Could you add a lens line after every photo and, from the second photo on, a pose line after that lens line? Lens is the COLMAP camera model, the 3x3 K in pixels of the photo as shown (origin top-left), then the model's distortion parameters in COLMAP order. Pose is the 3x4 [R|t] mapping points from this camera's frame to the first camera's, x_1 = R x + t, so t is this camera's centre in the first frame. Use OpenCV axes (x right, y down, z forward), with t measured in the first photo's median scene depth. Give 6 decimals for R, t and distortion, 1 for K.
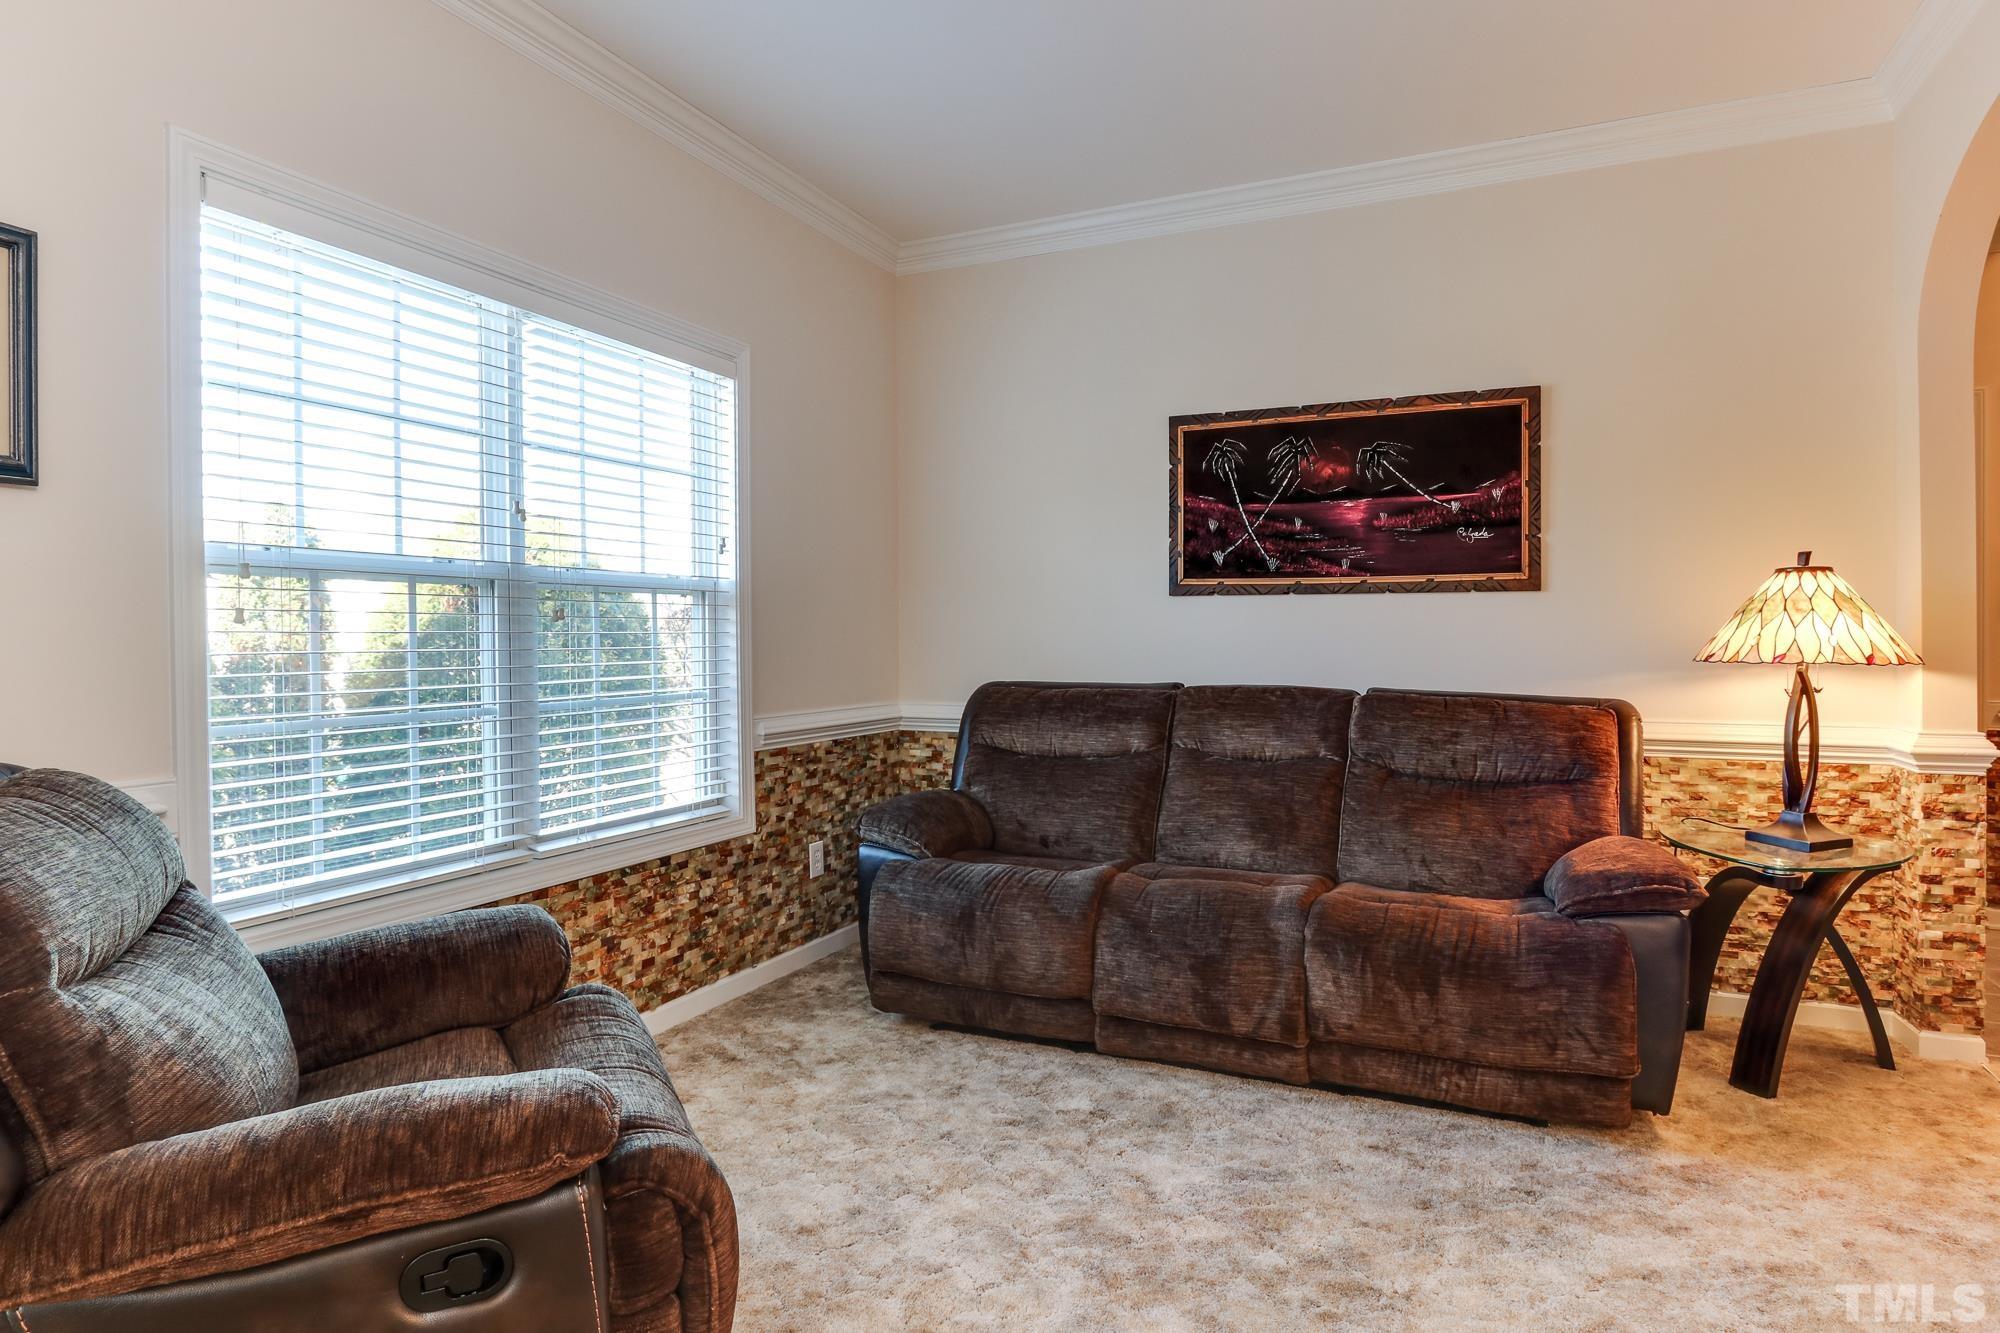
lens RADIAL K [[1085.7, 0, 1002.7], [0, 1085.7, 633.8], [0, 0, 1]] dist [-0.002187, -0.000480]
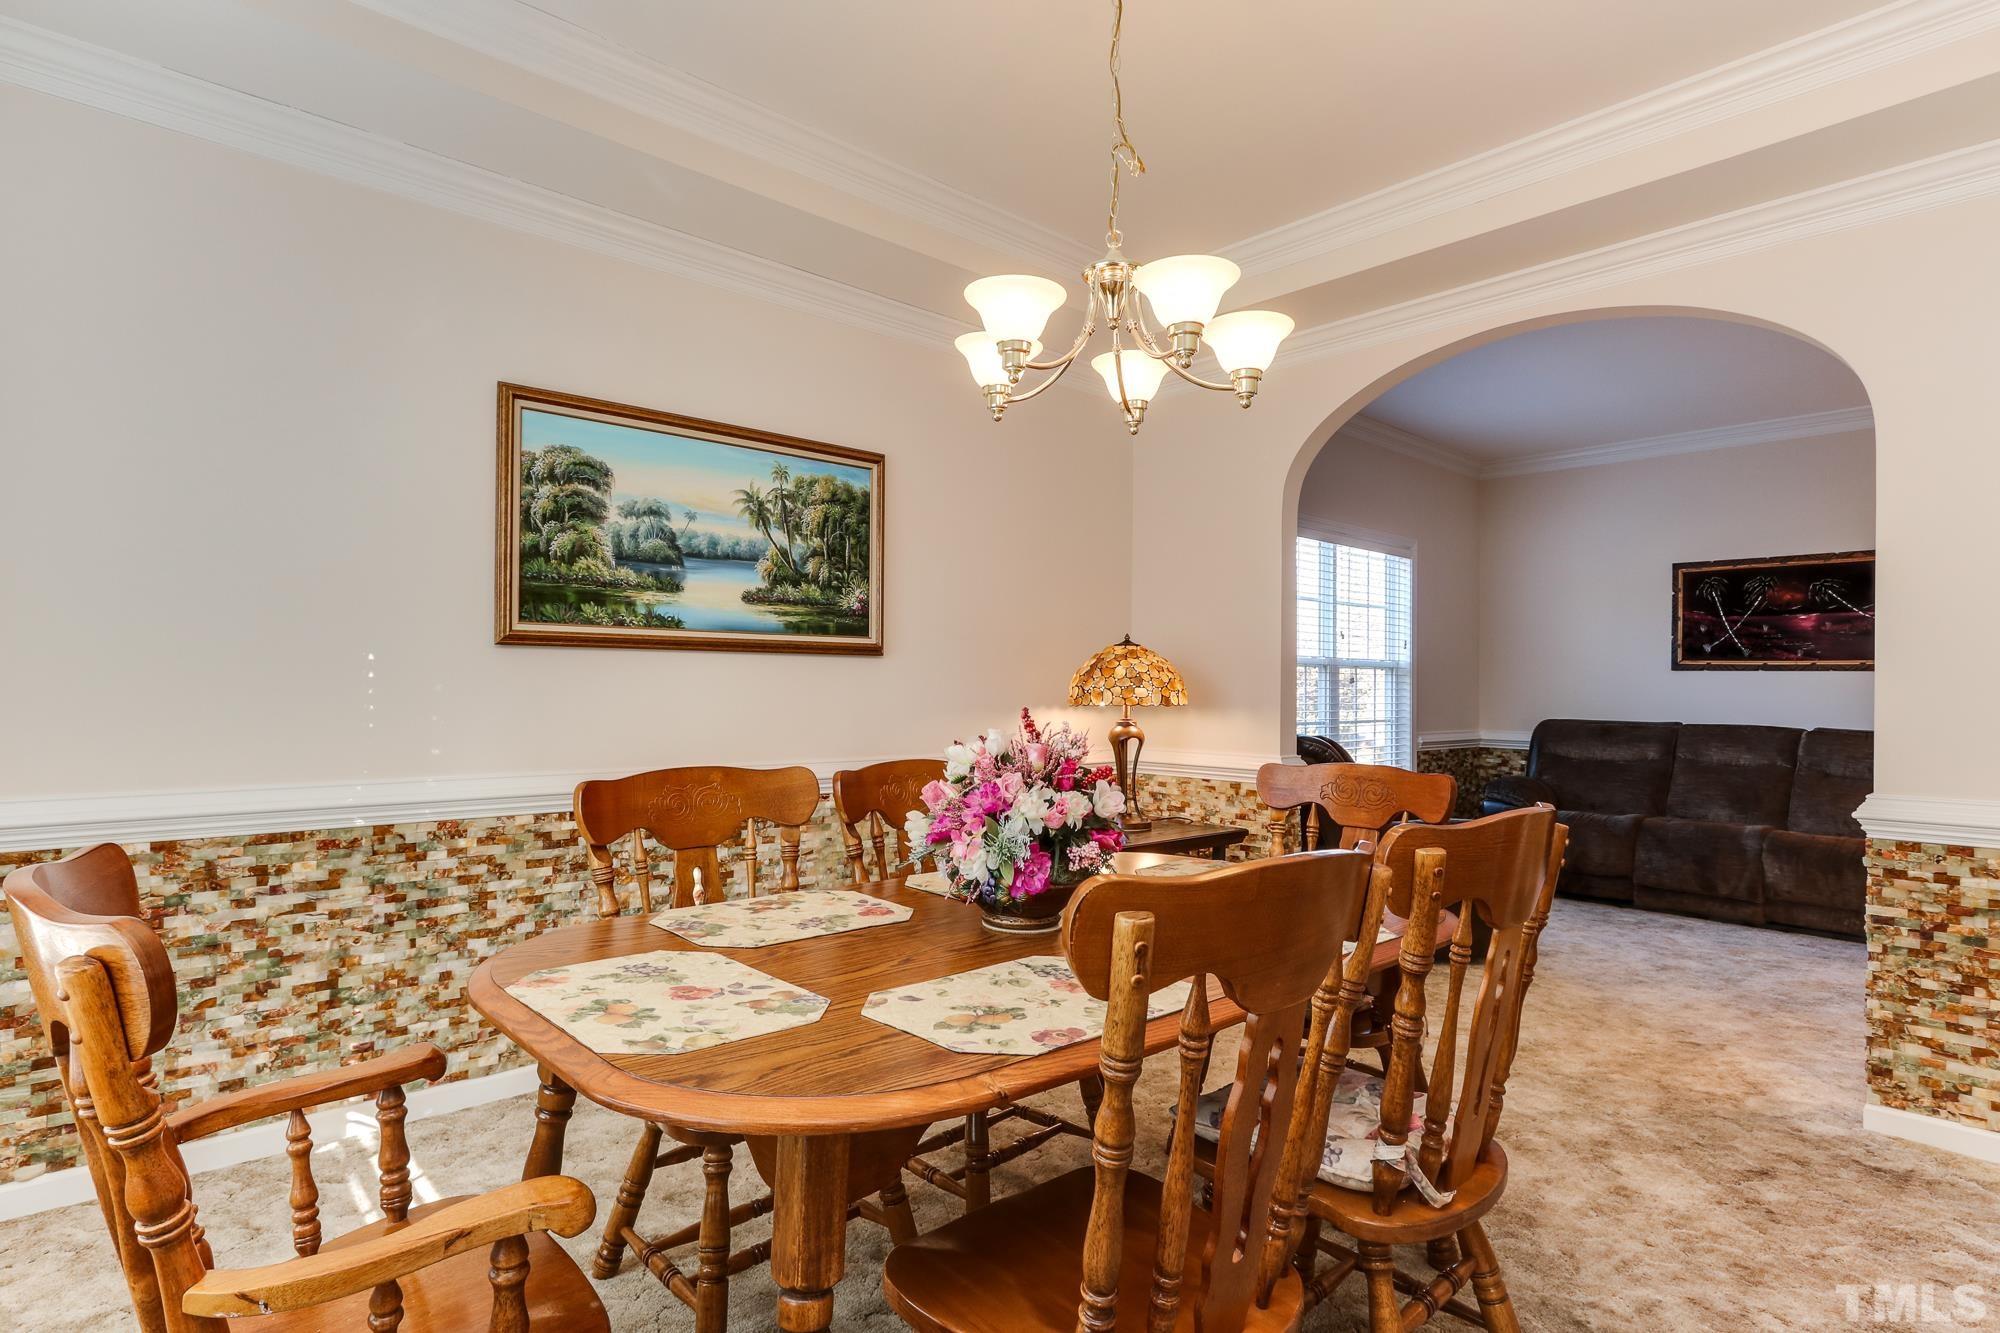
lens RADIAL K [[1021.8, 0, 971.3], [0, 1021.8, 678.4], [0, 0, 1]] dist [-0.003377, -0.000675]
pose [[0.916901, 0.011337, -0.398953, -0.242096], [-0.013298, 0.999909, -0.002148, -0.006082], [0.398893, 0.007275, 0.916969, -1.011908]]
